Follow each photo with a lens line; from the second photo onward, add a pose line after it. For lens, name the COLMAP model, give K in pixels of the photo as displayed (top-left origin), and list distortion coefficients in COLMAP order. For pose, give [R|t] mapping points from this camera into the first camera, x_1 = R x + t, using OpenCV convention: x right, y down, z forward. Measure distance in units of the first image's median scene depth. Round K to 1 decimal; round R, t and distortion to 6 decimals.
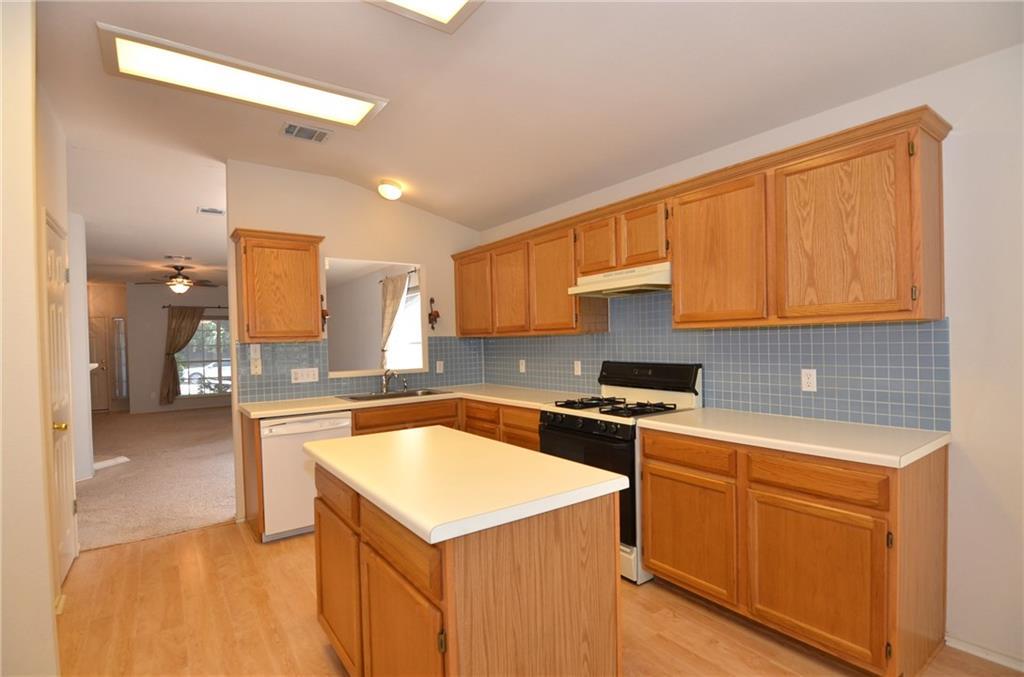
lens RADIAL K [[492.2, 0, 515.9], [0, 492.2, 349.2], [0, 0, 1]] dist [0.000184, -0.014302]
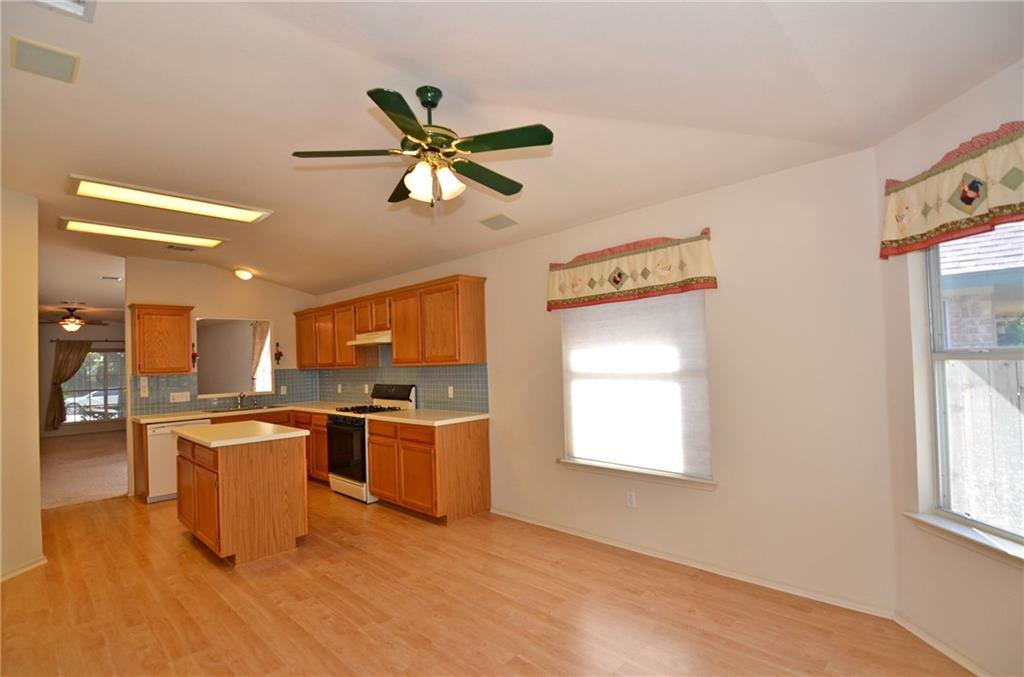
lens RADIAL K [[492.2, 0, 515.9], [0, 492.2, 349.2], [0, 0, 1]] dist [0.000184, -0.014302]
pose [[0.986016, -0.005225, 0.166570, 0.347946], [0.013305, 0.998786, -0.047430, -0.008176], [-0.166120, 0.048983, 0.984888, -0.679903]]
